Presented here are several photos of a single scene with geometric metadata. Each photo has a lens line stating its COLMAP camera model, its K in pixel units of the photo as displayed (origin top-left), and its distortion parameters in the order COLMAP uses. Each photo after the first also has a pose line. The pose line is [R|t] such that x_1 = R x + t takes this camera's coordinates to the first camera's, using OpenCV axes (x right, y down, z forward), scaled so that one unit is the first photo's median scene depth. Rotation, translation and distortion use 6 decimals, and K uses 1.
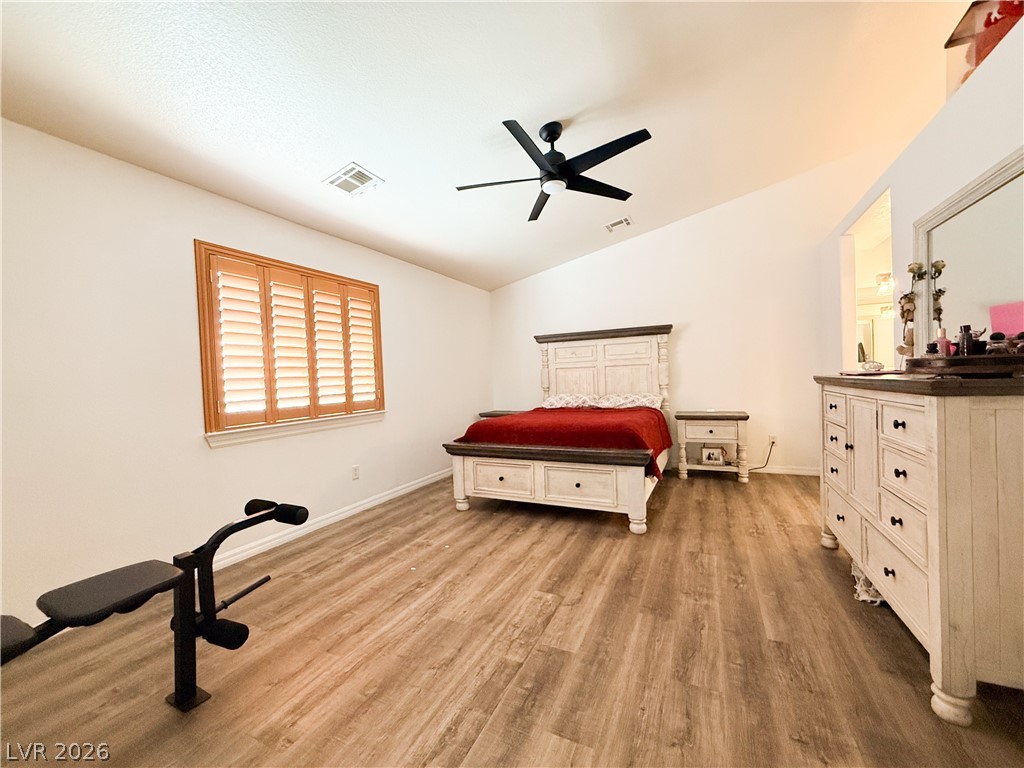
lens RADIAL K [[407.9, 0, 512.0], [0, 407.9, 384.0], [0, 0, 1]] dist [0.000452, 0.000037]
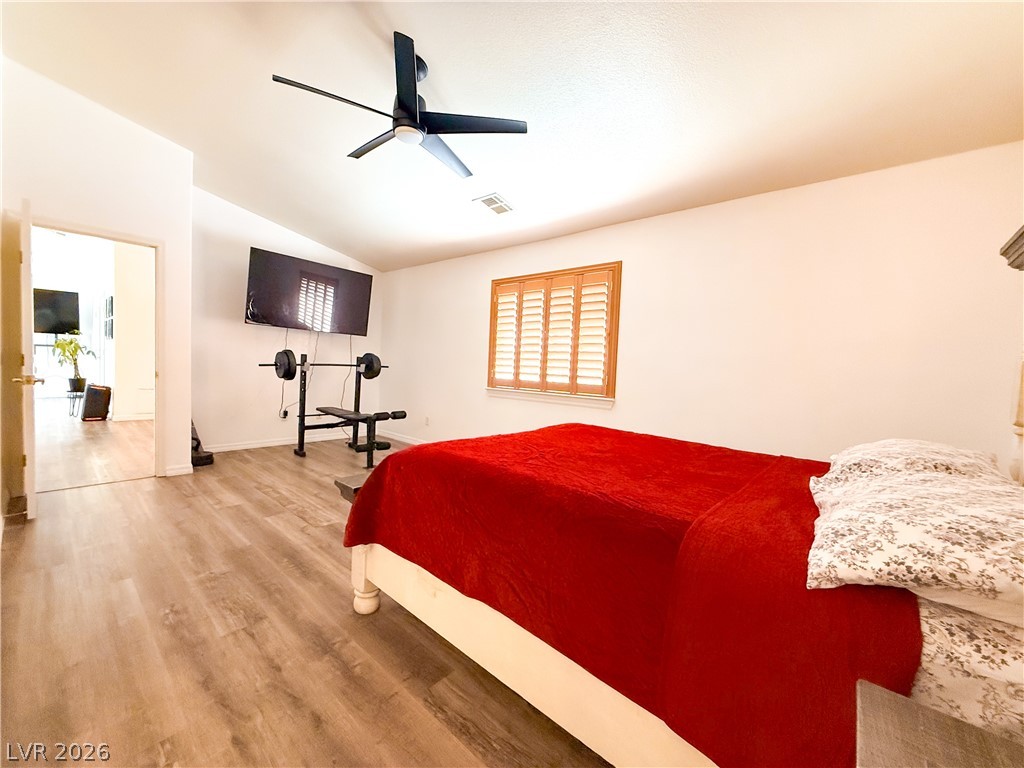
lens RADIAL K [[407.9, 0, 512.0], [0, 407.9, 384.0], [0, 0, 1]] dist [0.000452, 0.000037]
pose [[-0.266026, 0.070650, -0.961373, 0.893113], [-0.050051, 0.994953, 0.086967, -0.052681], [0.962666, 0.071253, -0.261147, 1.455935]]
